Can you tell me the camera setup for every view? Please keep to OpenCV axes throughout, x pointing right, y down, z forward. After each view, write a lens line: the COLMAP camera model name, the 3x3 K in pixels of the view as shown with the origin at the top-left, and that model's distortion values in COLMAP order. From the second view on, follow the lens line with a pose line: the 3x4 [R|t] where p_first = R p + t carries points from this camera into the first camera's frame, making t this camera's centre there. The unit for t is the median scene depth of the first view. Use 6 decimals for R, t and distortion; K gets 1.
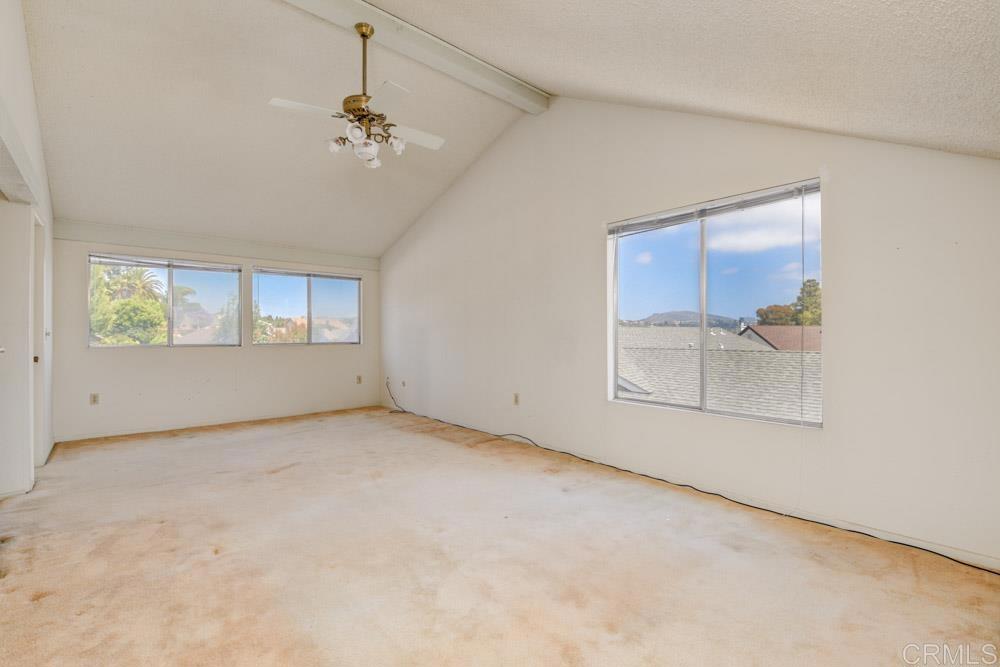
lens RADIAL K [[445.1, 0, 497.7], [0, 445.1, 334.3], [0, 0, 1]] dist [0.000666, -0.002611]
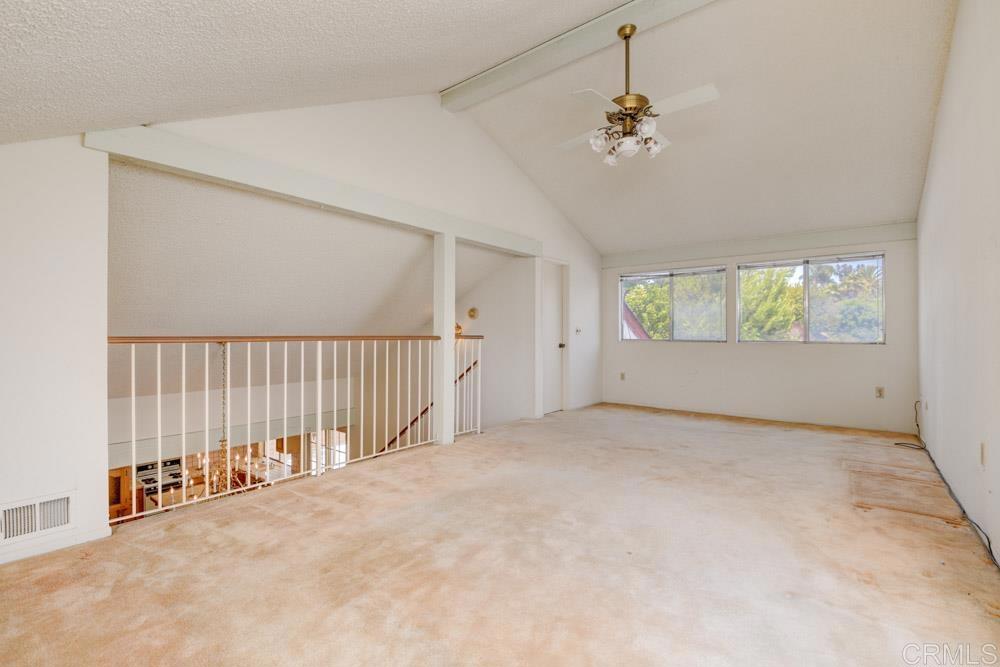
lens RADIAL K [[445.1, 0, 497.4], [0, 445.1, 335.7], [0, 0, 1]] dist [0.000666, -0.002611]
pose [[0.188935, 0.007466, -0.981961, 0.293939], [-0.003121, 0.999971, 0.007002, 0.004118], [0.981985, 0.001742, 0.188952, 0.233818]]
